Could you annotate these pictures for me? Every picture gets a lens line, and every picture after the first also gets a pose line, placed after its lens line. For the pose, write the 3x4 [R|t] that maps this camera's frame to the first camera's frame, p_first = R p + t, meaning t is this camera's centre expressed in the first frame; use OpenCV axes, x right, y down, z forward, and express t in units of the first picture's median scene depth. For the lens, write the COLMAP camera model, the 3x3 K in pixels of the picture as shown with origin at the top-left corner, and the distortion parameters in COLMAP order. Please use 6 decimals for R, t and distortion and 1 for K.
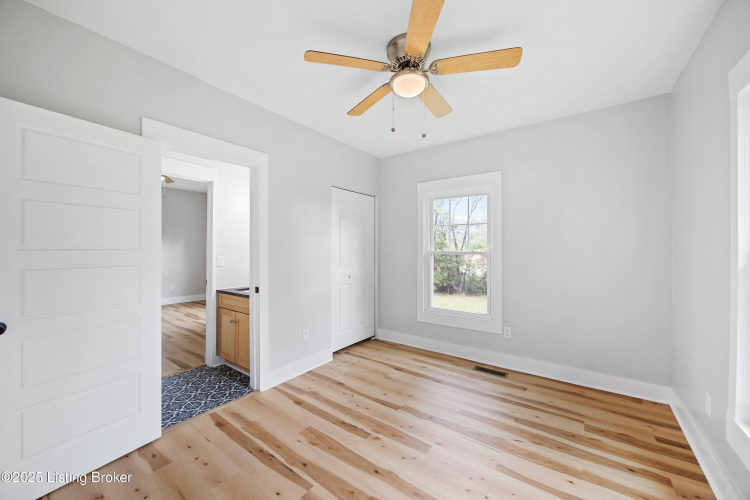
lens RADIAL K [[289.5, 0, 365.2], [0, 289.5, 251.8], [0, 0, 1]] dist [-0.000035, 0.000091]
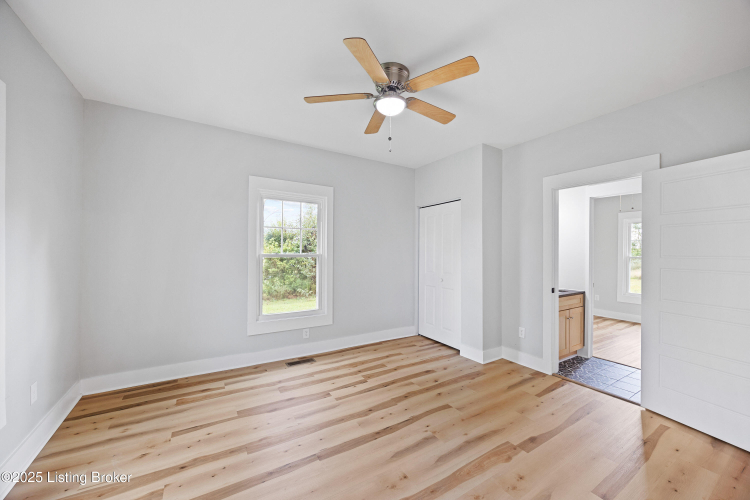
lens RADIAL K [[289.5, 0, 365.2], [0, 289.5, 251.8], [0, 0, 1]] dist [-0.000035, 0.000091]
pose [[0.367645, -0.003984, 0.929958, -1.039471], [0.004548, 0.999987, 0.002486, -0.022625], [-0.929955, 0.003315, 0.367658, 0.751353]]
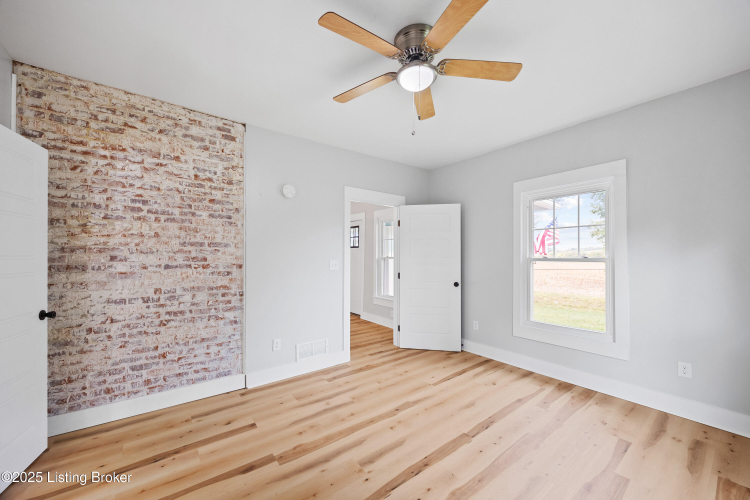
lens RADIAL K [[282.2, 0, 376.5], [0, 282.2, 258.5], [0, 0, 1]] dist [-0.000679, -0.000038]
pose [[-0.241530, -0.005072, -0.970380, -0.295534], [-0.015258, 0.999883, -0.001429, -0.013361], [0.970273, 0.014461, -0.241579, 0.909007]]
